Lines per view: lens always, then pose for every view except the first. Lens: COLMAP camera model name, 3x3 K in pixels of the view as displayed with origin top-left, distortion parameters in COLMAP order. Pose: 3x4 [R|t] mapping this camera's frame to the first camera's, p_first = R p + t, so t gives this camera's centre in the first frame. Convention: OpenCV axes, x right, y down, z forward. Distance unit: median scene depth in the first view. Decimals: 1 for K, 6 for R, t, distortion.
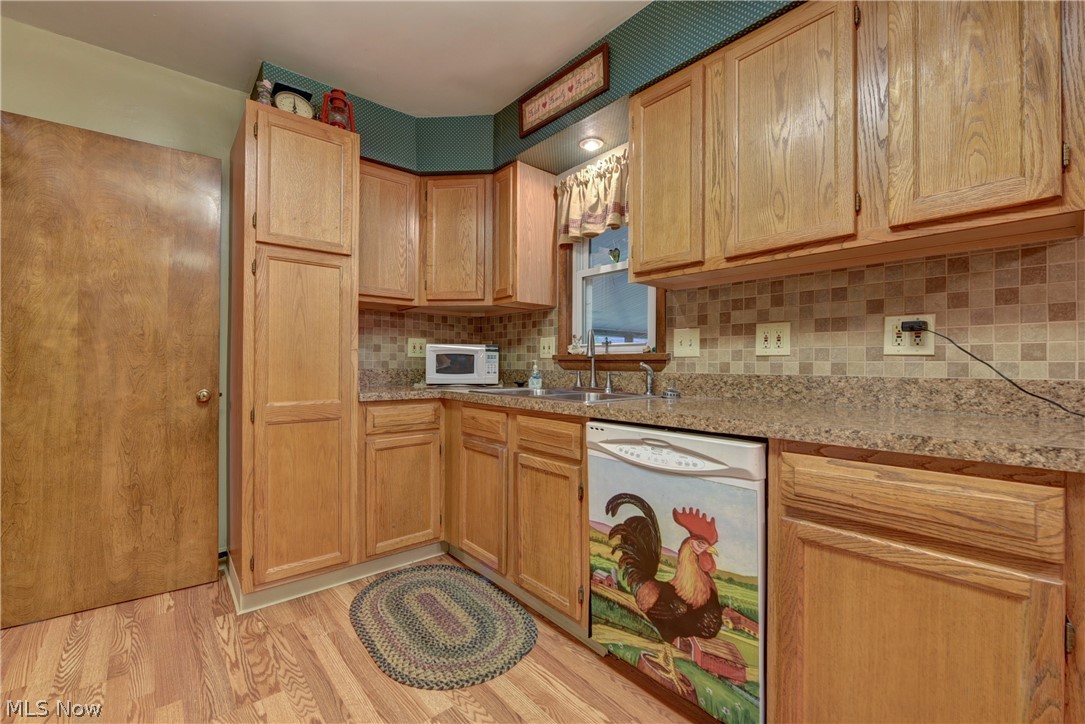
lens RADIAL K [[448.4, 0, 535.0], [0, 448.4, 363.1], [0, 0, 1]] dist [-0.015084, -0.000540]
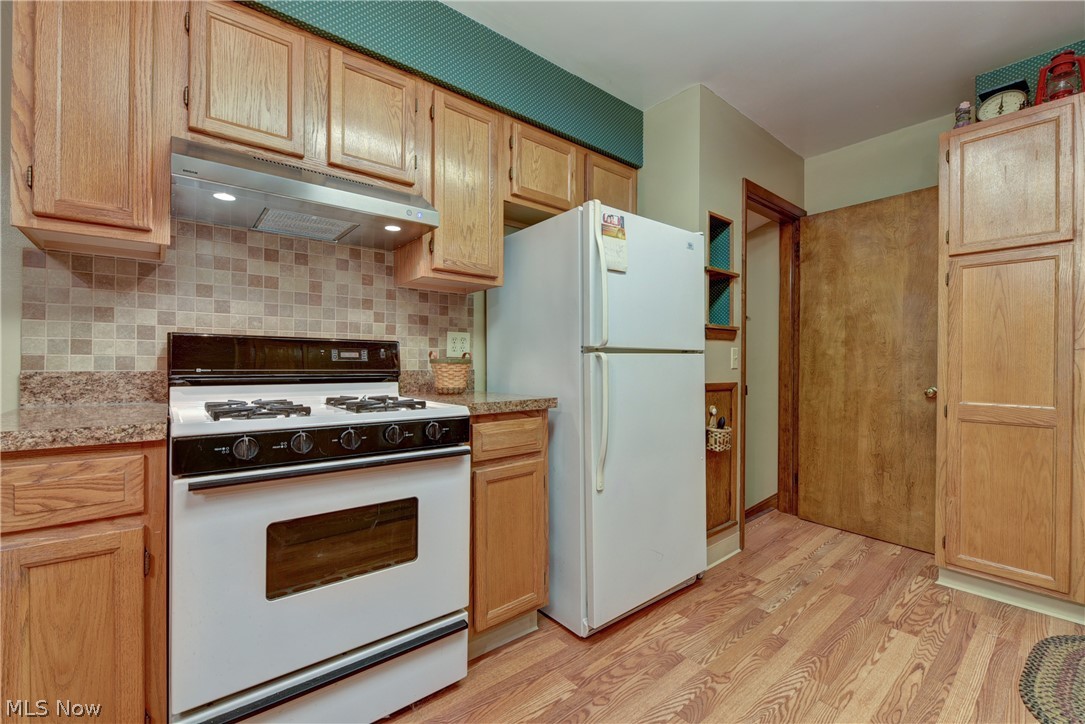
lens RADIAL K [[449.4, 0, 558.2], [0, 449.4, 361.1], [0, 0, 1]] dist [-0.013116, -0.000138]
pose [[0.013240, -0.004892, -0.999900, 0.467218], [0.000355, 0.999988, -0.004888, -0.003663], [0.999912, -0.000290, 0.013242, 0.003230]]
